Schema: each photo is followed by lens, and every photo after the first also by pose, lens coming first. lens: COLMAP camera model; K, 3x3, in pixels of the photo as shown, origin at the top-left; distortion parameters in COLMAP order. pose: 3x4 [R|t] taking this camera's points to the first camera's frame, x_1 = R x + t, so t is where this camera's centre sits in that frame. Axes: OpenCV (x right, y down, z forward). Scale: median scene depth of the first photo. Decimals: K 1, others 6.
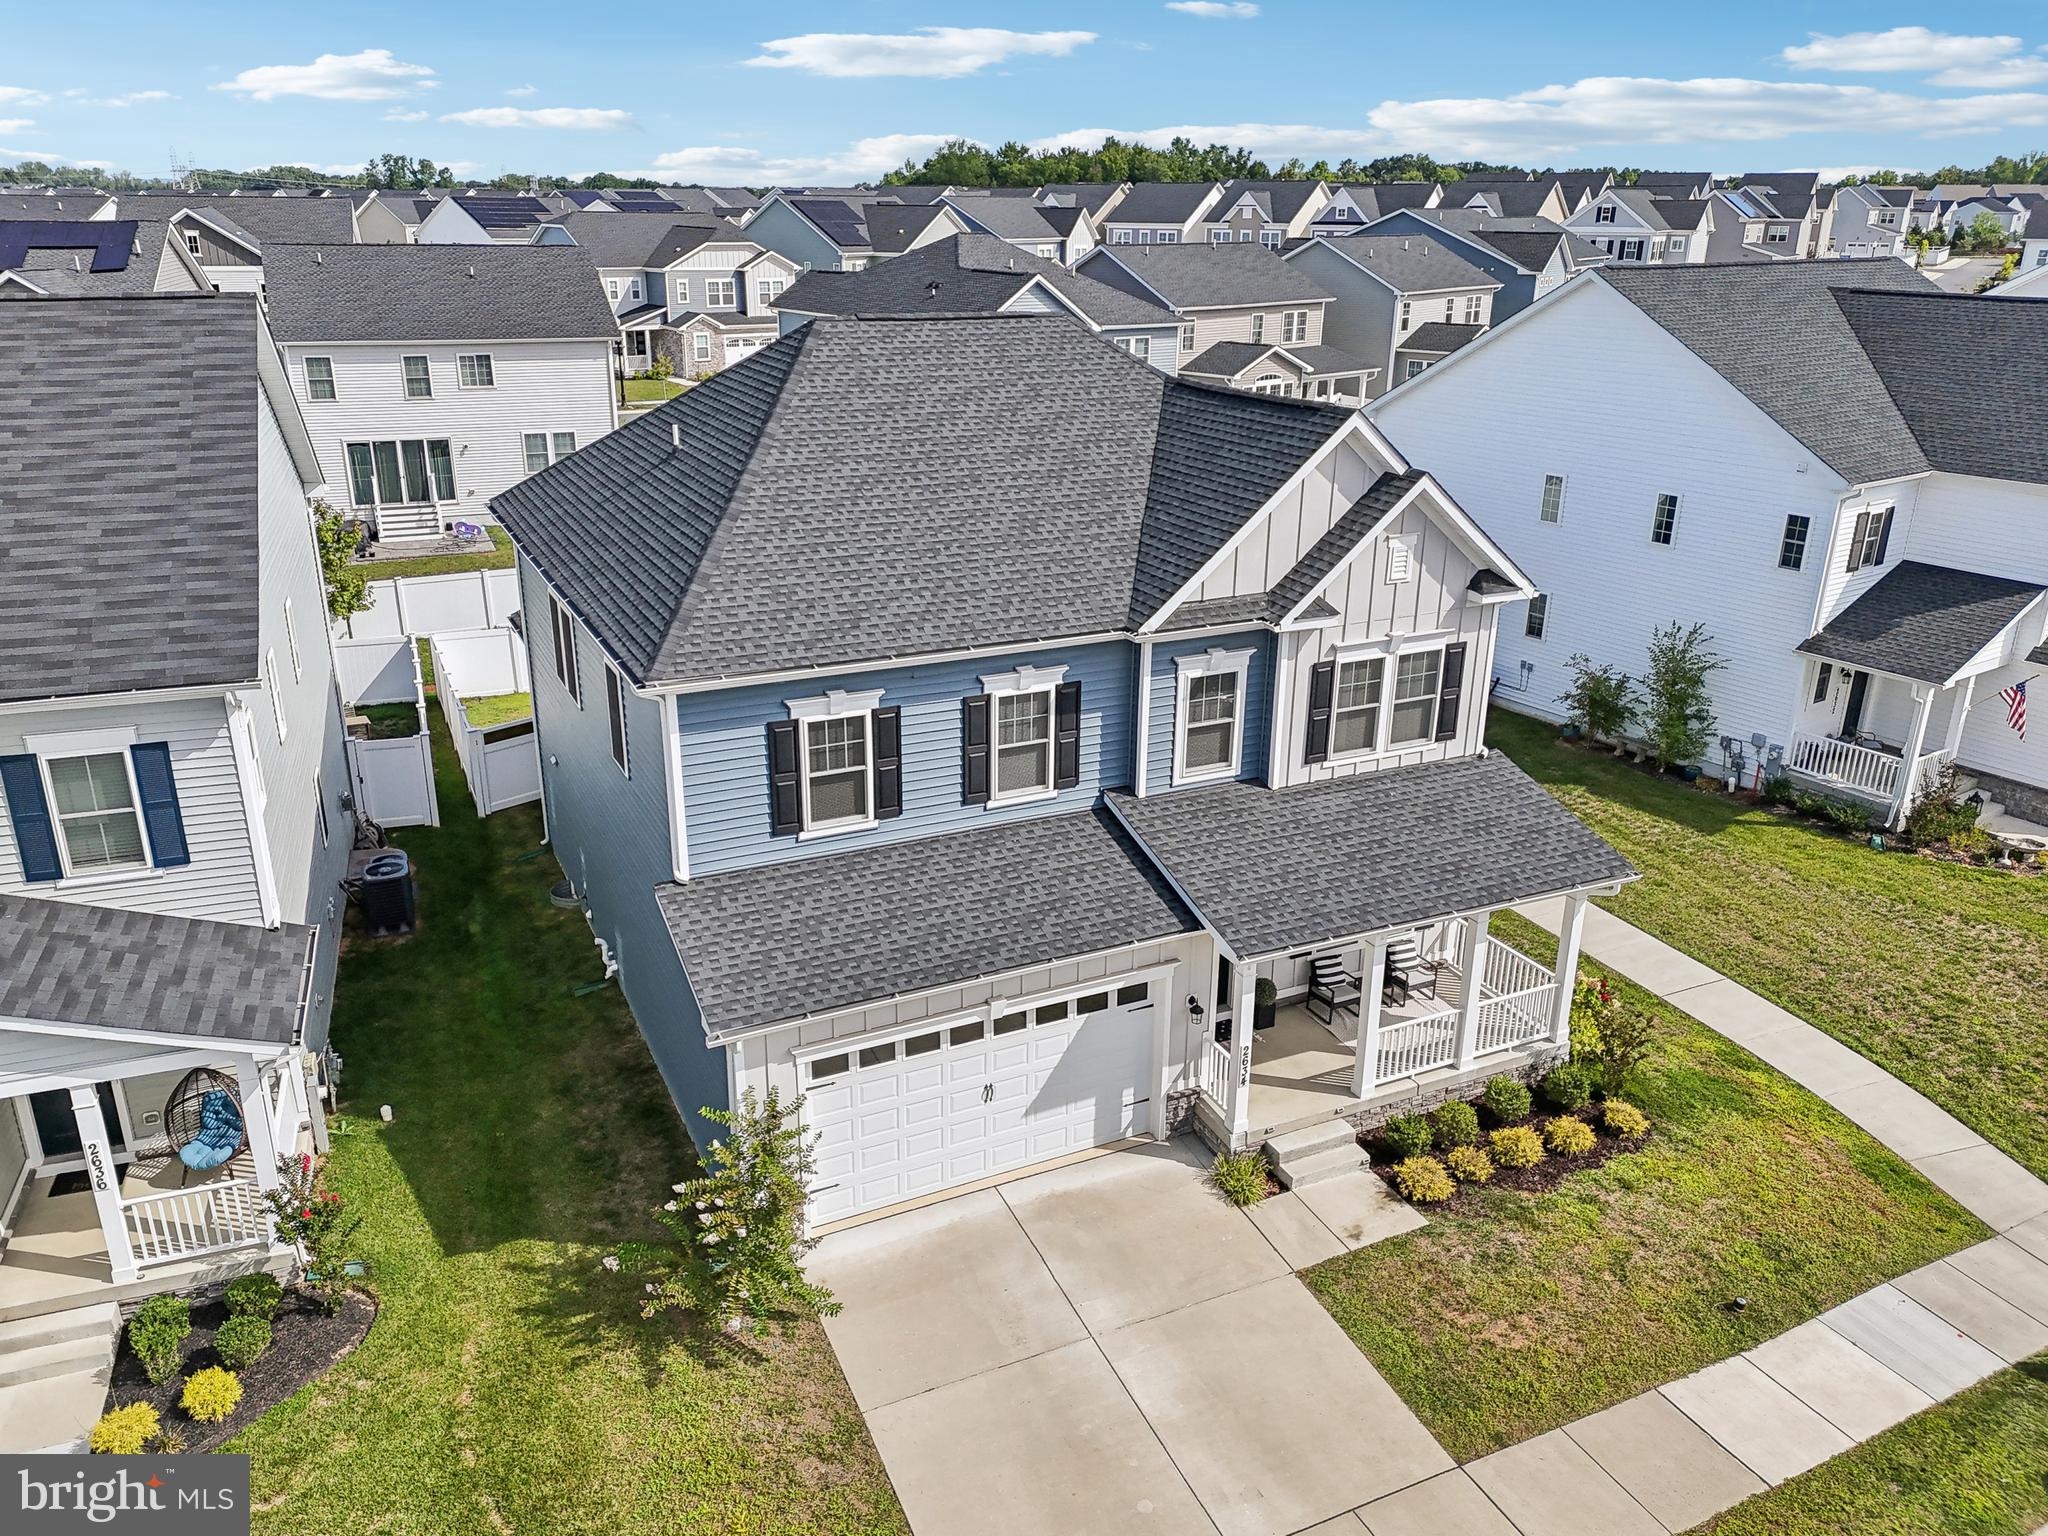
lens RADIAL K [[1522.1, 0, 1024.0], [0, 1522.1, 768.0], [0, 0, 1]] dist [0.082588, -0.088086]
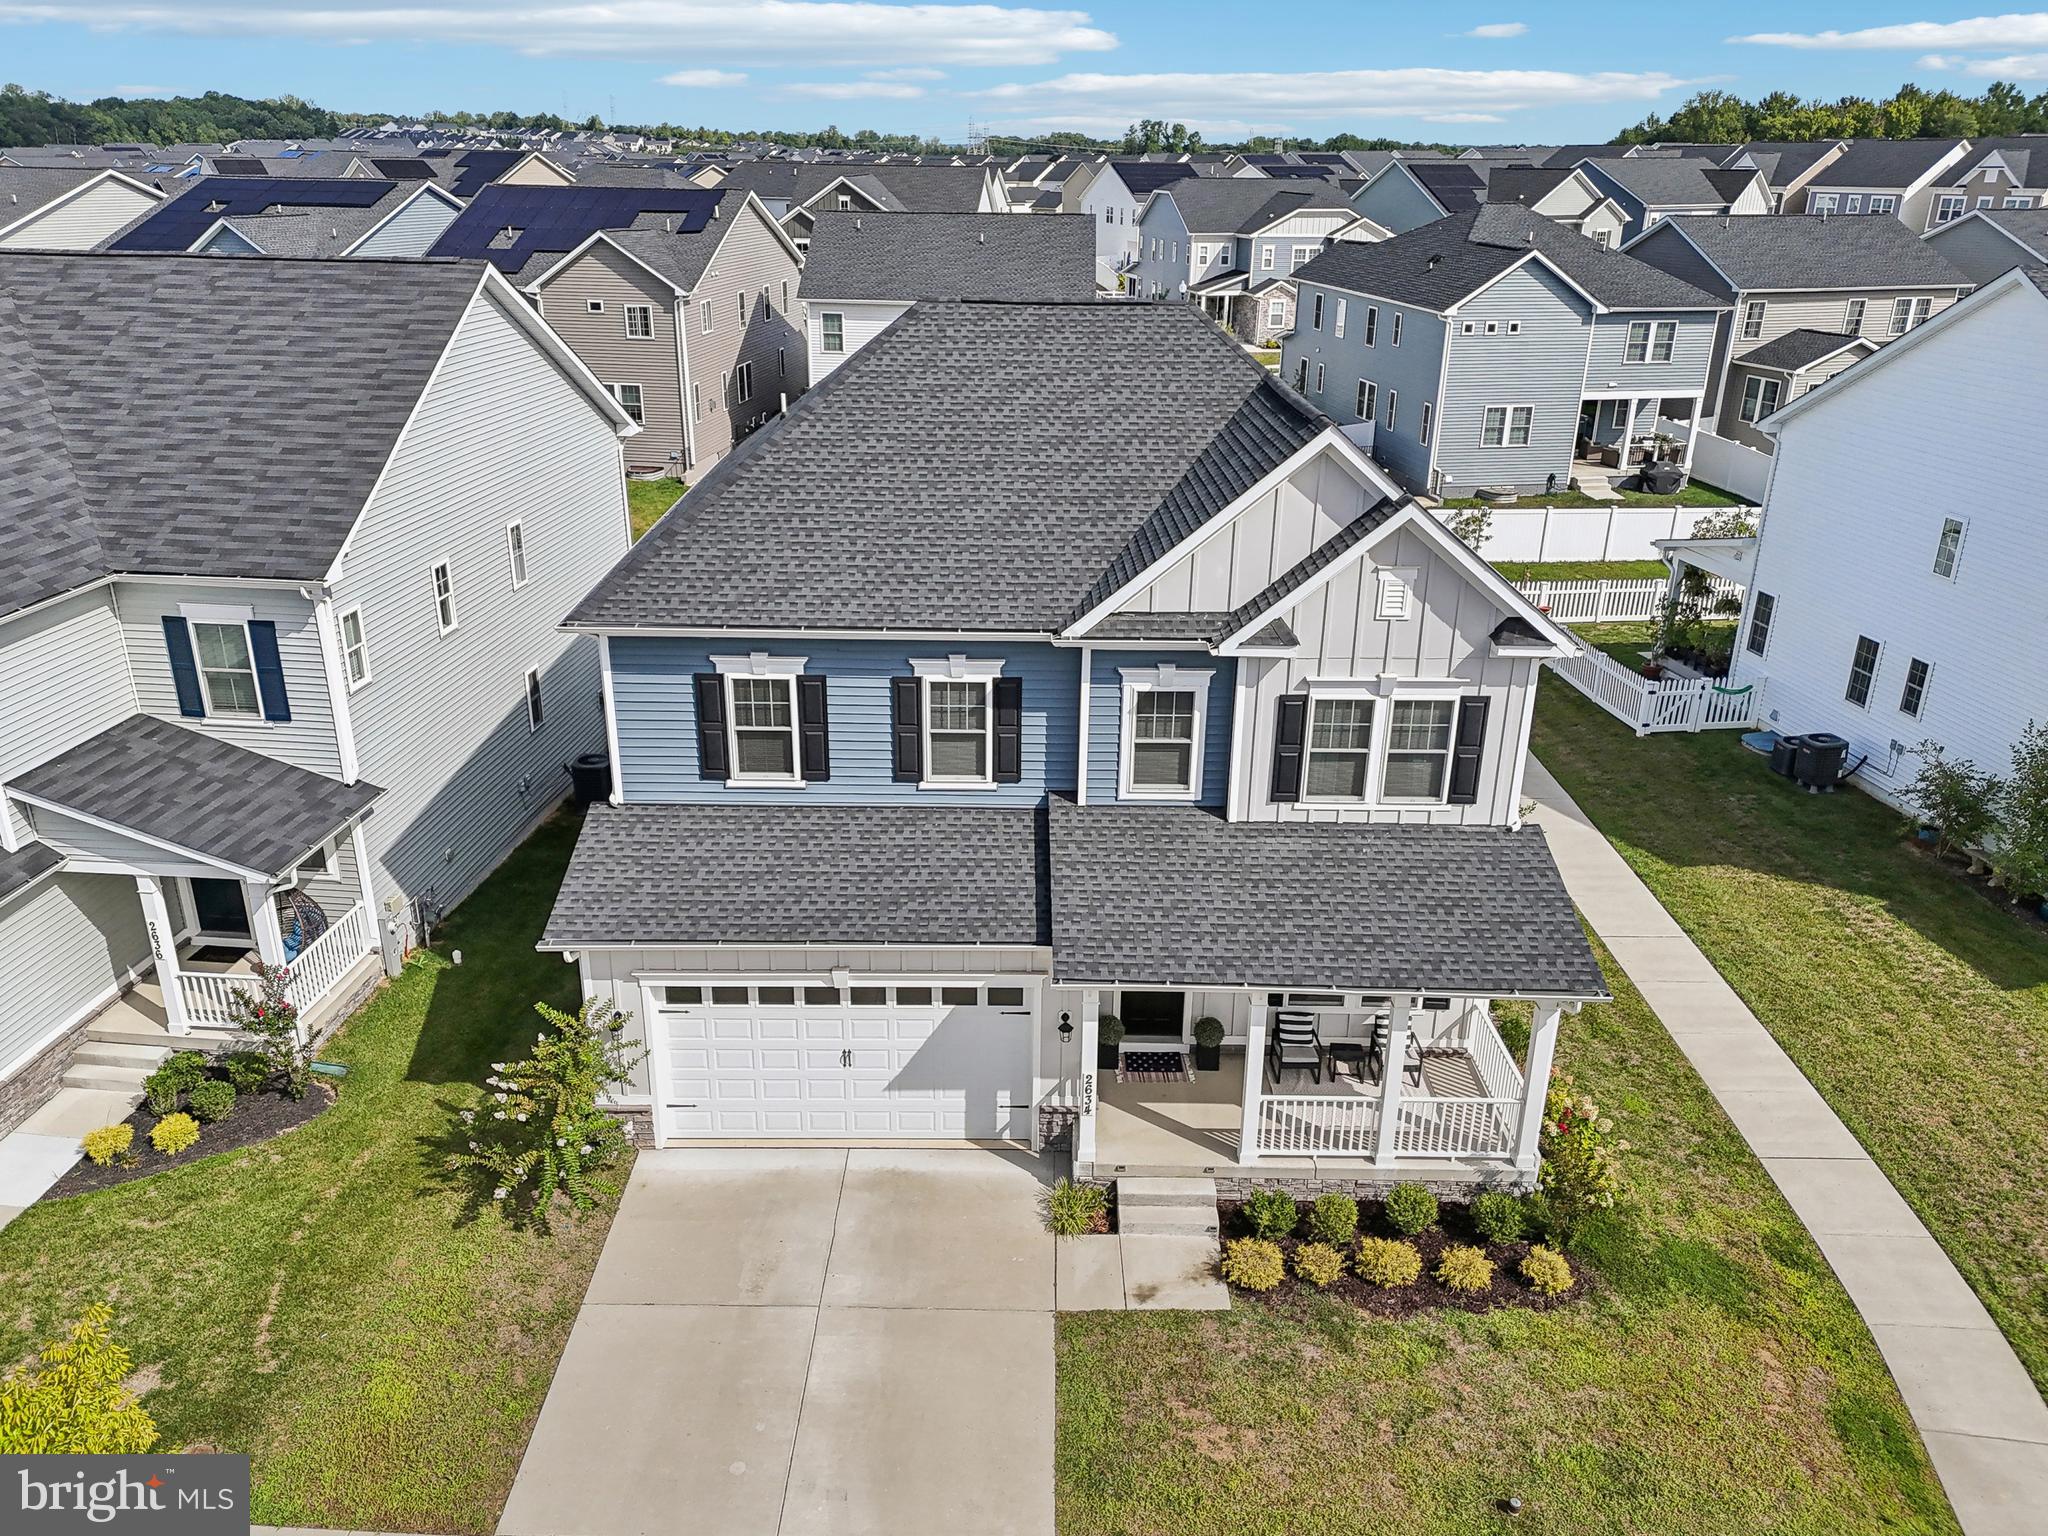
lens RADIAL K [[1522.1, 0, 1024.0], [0, 1522.1, 768.0], [0, 0, 1]] dist [0.082588, -0.088086]
pose [[0.899560, 0.162754, -0.405343, 0.448203], [-0.153516, 0.986589, 0.055444, -0.054134], [0.408931, 0.012351, 0.912482, 0.096209]]
